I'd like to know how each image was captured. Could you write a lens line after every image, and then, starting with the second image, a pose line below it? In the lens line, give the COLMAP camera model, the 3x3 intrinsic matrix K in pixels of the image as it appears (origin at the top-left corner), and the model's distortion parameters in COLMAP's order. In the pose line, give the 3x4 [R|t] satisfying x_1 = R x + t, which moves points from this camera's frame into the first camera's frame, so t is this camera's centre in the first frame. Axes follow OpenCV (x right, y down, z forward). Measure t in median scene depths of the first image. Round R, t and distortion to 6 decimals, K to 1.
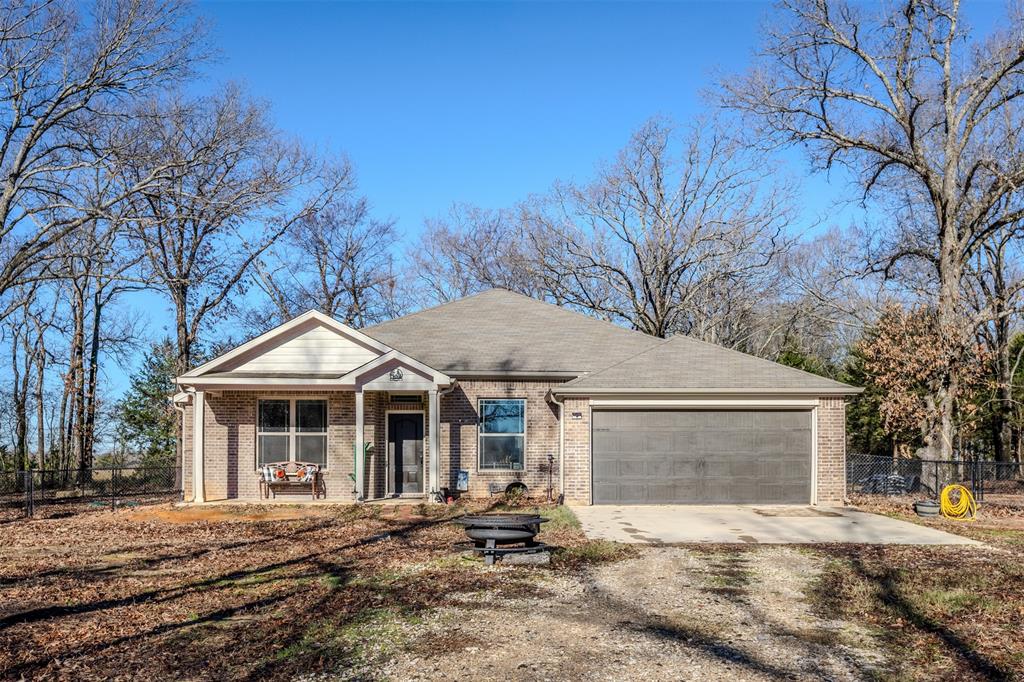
lens RADIAL K [[888.0, 0, 512.0], [0, 888.0, 341.0], [0, 0, 1]] dist [-0.005930, -0.000165]
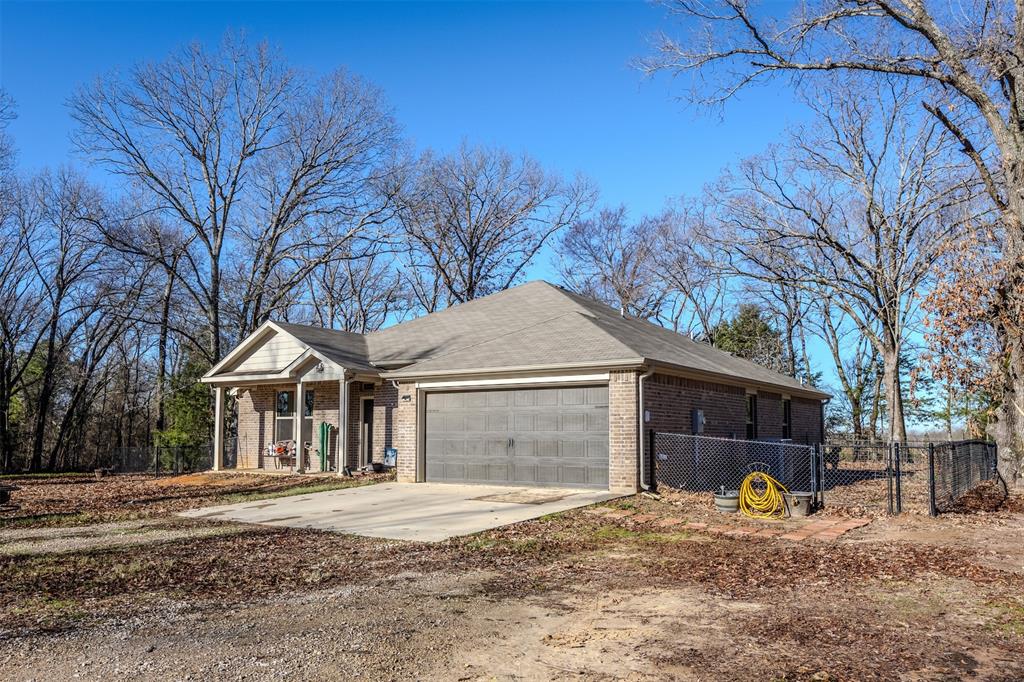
lens RADIAL K [[760.4, 0, 512.0], [0, 760.4, 341.0], [0, 0, 1]] dist [0.005198, 0.001137]
pose [[0.821034, -0.069860, -0.566589, 0.670658], [0.077365, 0.996944, -0.010814, 0.033040], [0.565613, -0.034955, 0.823929, 0.300969]]
